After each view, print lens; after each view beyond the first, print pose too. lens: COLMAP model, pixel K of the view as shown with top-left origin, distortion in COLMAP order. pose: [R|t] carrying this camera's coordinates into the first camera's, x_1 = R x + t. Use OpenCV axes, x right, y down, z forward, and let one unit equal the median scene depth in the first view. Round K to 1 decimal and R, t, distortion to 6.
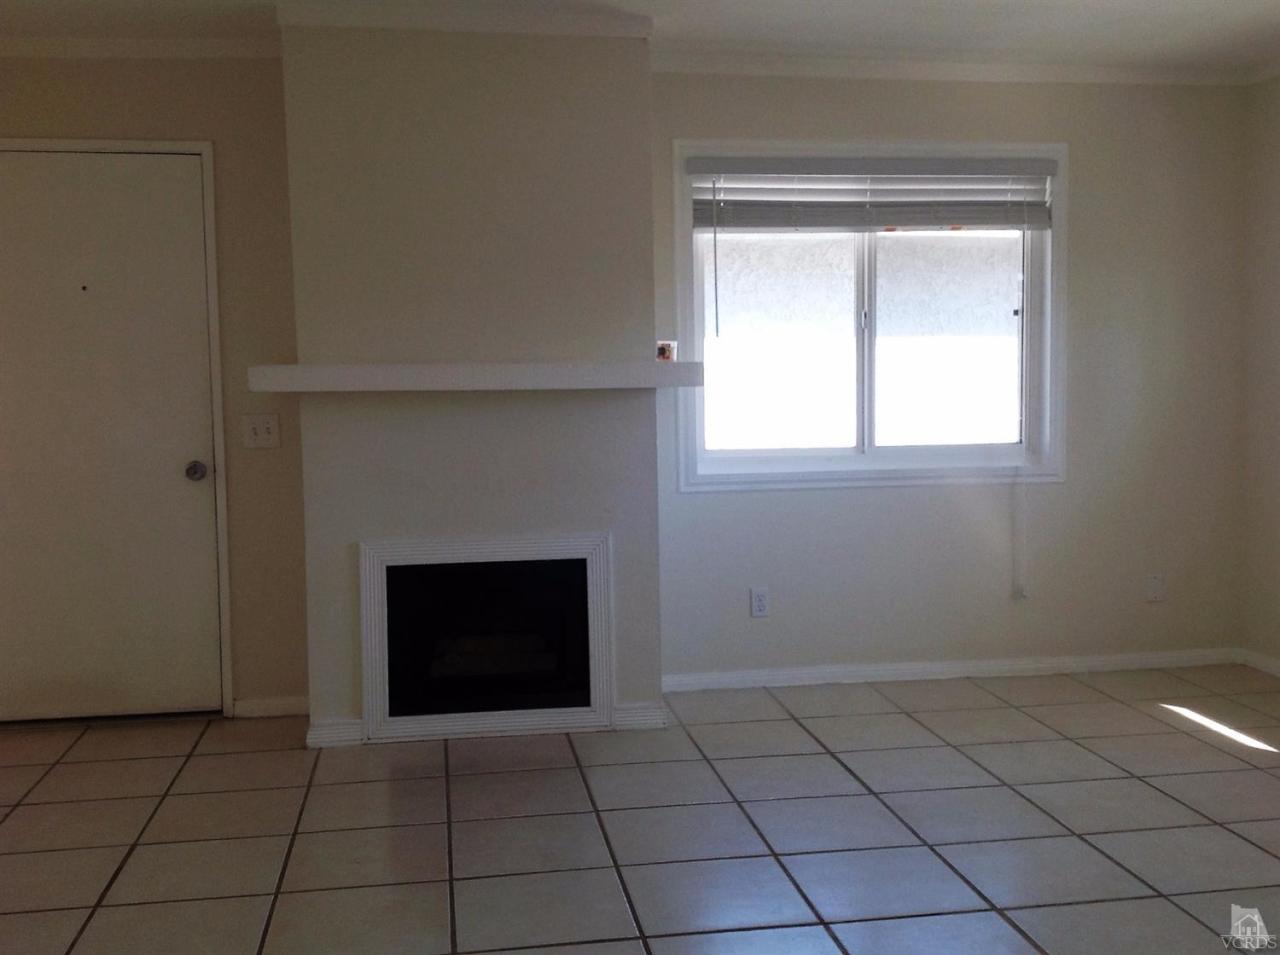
lens RADIAL K [[1258.5, 0, 640.1], [0, 1258.5, 499.9], [0, 0, 1]] dist [0.194807, -0.424797]
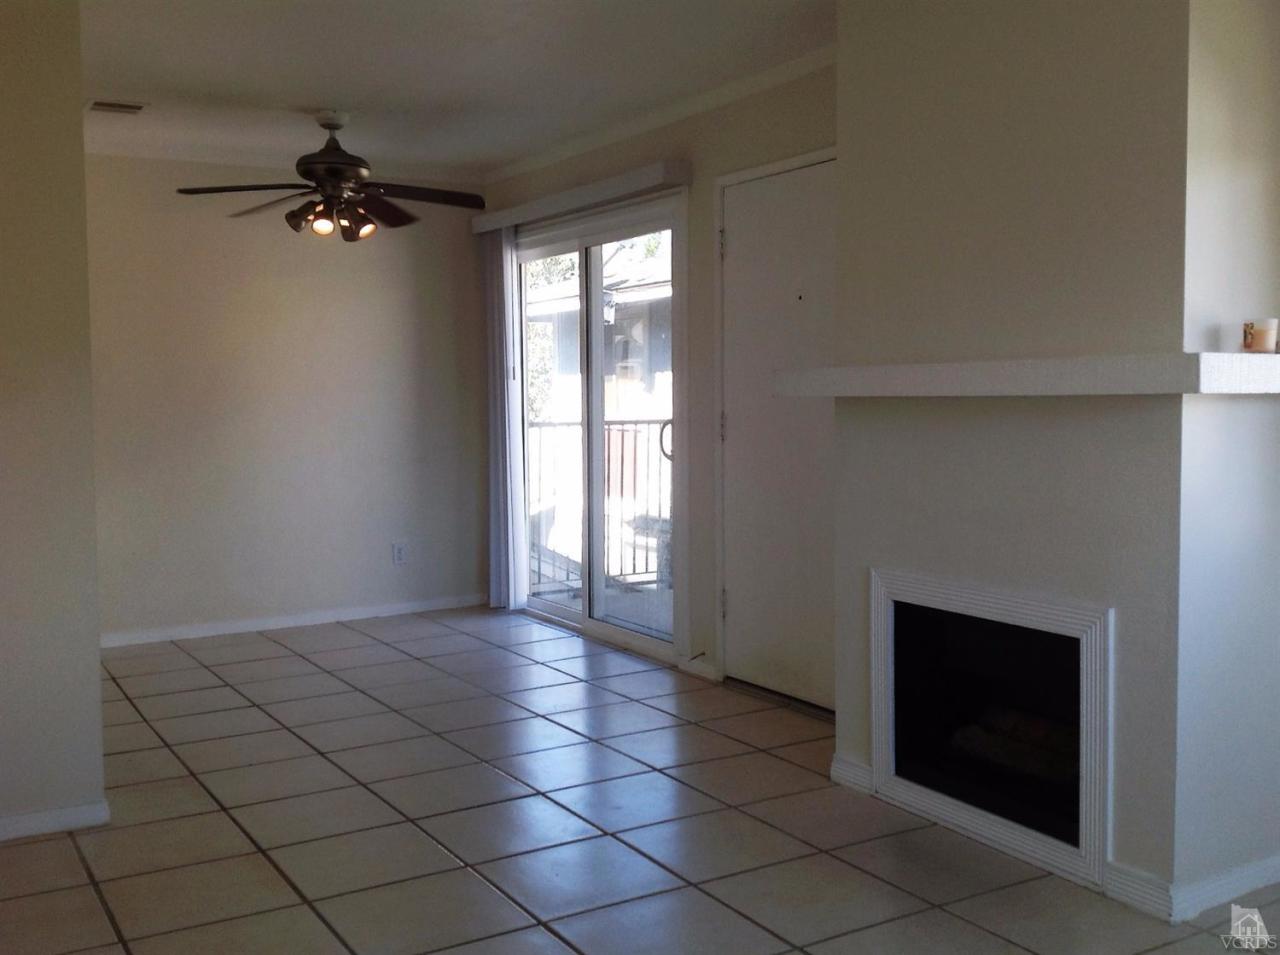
lens RADIAL K [[1258.5, 0, 640.1], [0, 1258.5, 499.9], [0, 0, 1]] dist [0.194807, -0.424797]
pose [[0.374647, 0.088820, -0.922904, 0.516063], [-0.080175, 0.994776, 0.063191, -0.055209], [0.923695, 0.050319, 0.379811, 0.500033]]
